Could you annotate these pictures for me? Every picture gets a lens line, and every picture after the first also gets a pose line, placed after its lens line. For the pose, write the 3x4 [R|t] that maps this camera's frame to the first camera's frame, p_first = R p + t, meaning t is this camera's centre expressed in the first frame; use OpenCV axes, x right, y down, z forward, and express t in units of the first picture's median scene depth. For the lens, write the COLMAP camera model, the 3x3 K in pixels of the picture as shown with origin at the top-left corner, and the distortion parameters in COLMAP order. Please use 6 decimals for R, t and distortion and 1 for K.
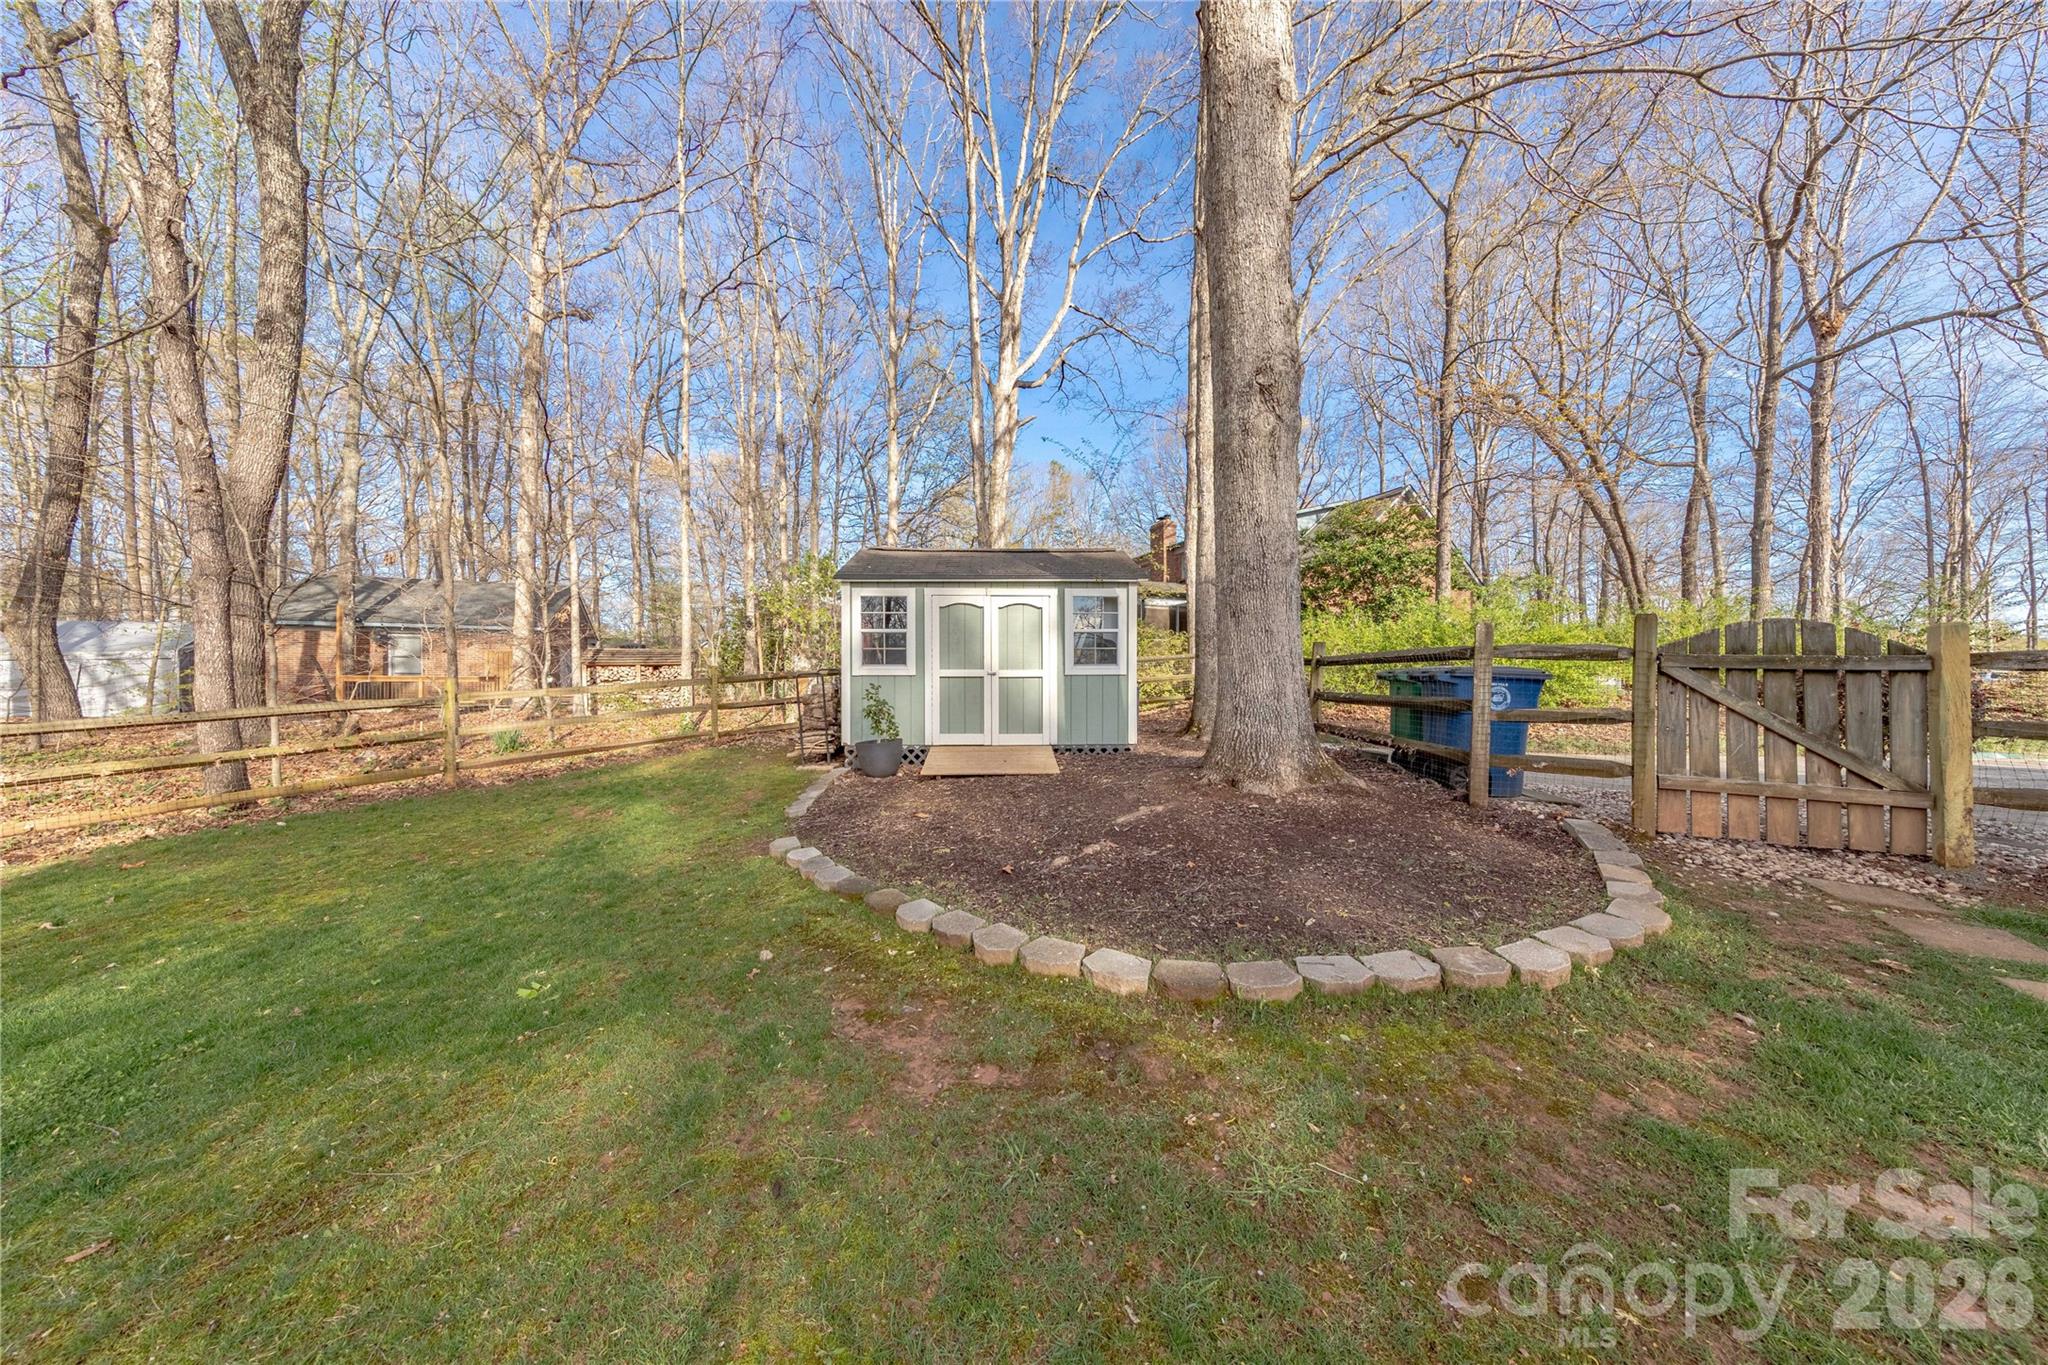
lens RADIAL K [[646.8, 0, 1029.0], [0, 646.8, 681.4], [0, 0, 1]] dist [0.007420, -0.000070]
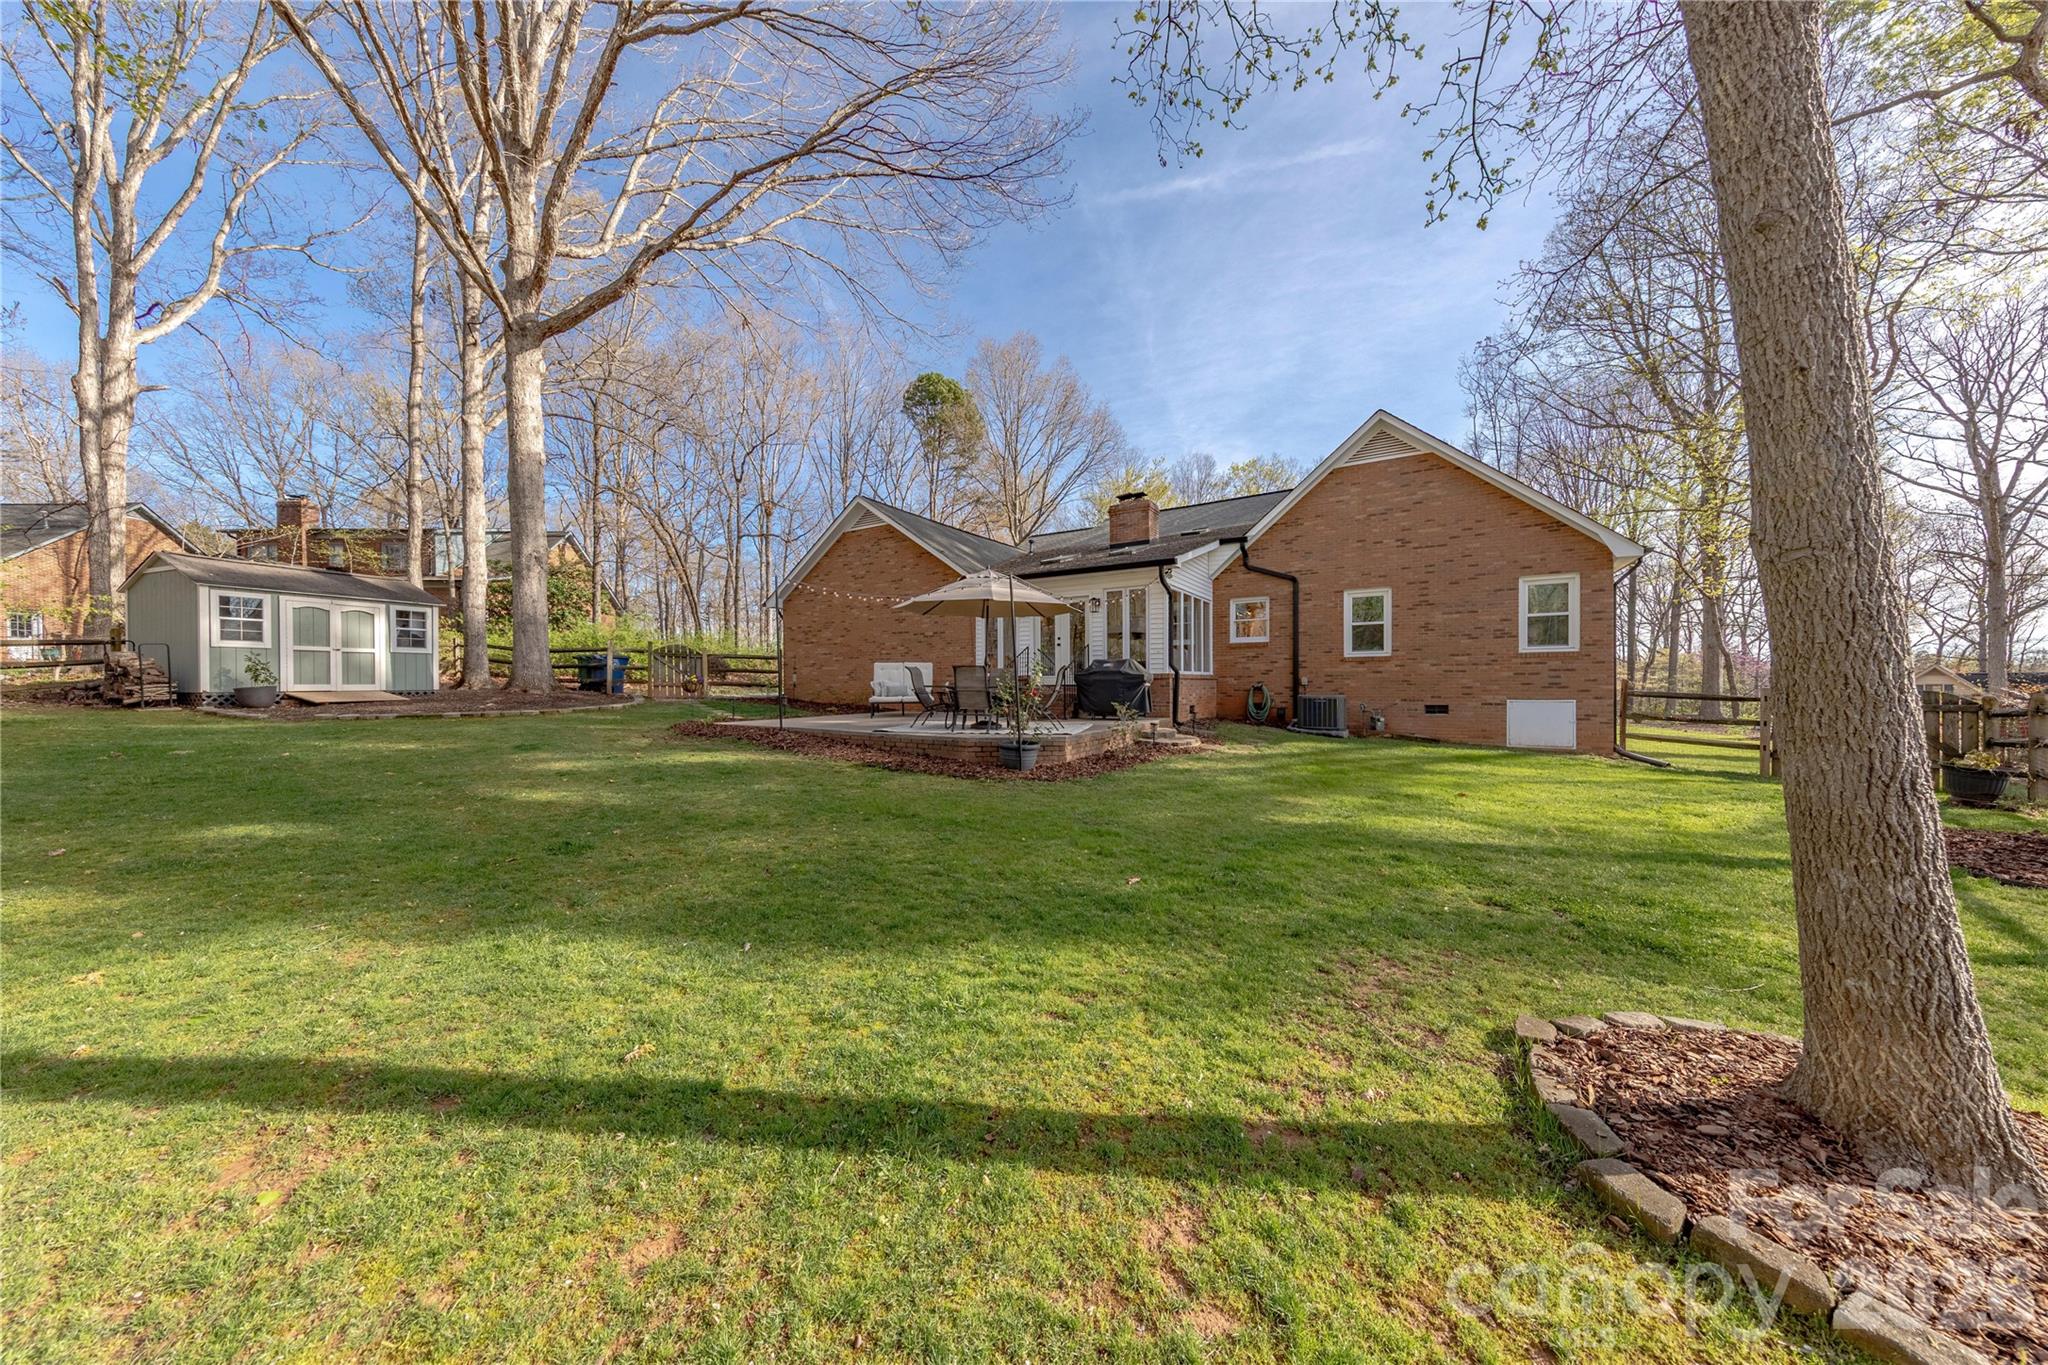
lens RADIAL K [[646.8, 0, 1019.1], [0, 646.8, 684.4], [0, 0, 1]] dist [0.007420, -0.000070]
pose [[0.411784, -0.004398, 0.911271, -0.898245], [0.000886, 0.999990, 0.004425, 0.075758], [-0.911281, -0.001014, 0.411784, -1.395430]]
